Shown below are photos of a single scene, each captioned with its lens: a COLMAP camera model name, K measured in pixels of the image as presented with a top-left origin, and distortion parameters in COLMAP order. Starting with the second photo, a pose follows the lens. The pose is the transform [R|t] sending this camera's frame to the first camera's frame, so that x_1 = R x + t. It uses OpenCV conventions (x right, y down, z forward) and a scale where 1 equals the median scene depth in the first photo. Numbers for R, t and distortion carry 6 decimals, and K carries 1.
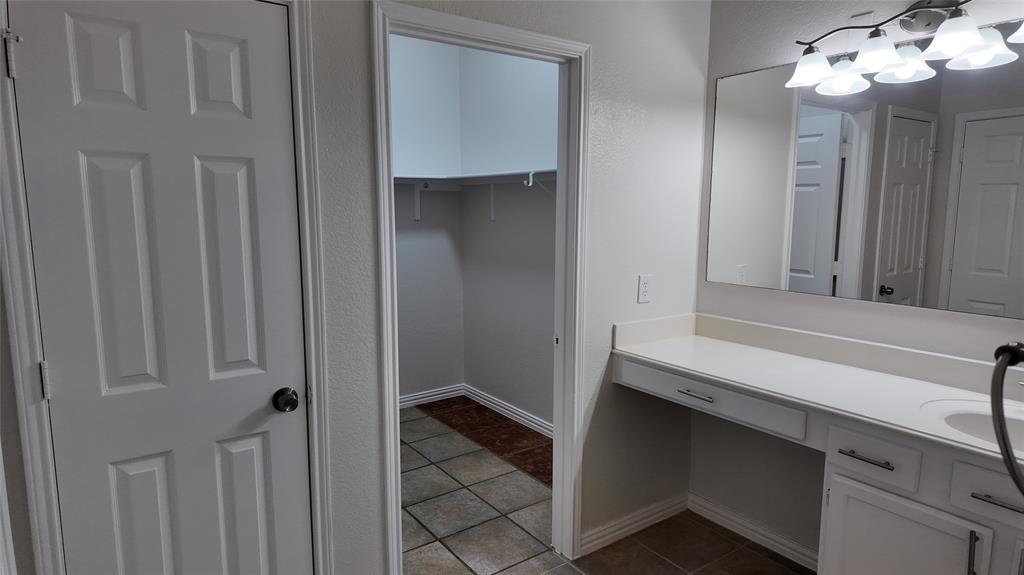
lens RADIAL K [[600.2, 0, 513.9], [0, 600.2, 286.7], [0, 0, 1]] dist [0.045239, -0.043144]
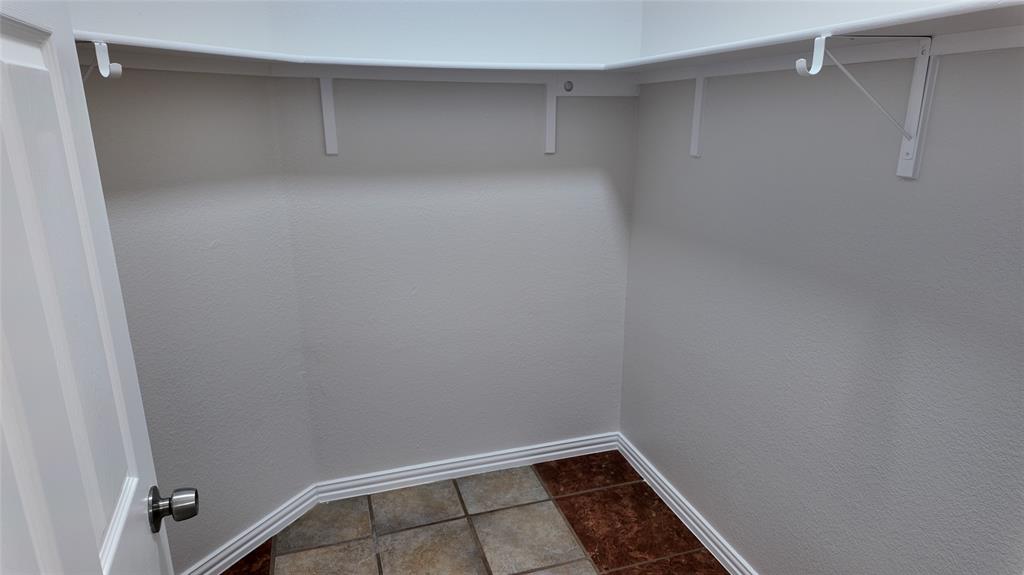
lens RADIAL K [[600.2, 0, 512.1], [0, 600.2, 288.6], [0, 0, 1]] dist [0.045239, -0.043144]
pose [[0.950942, 0.085802, -0.297233, -0.020460], [-0.042688, 0.987972, 0.148625, -0.069000], [0.306410, -0.128646, 0.943167, 0.463376]]
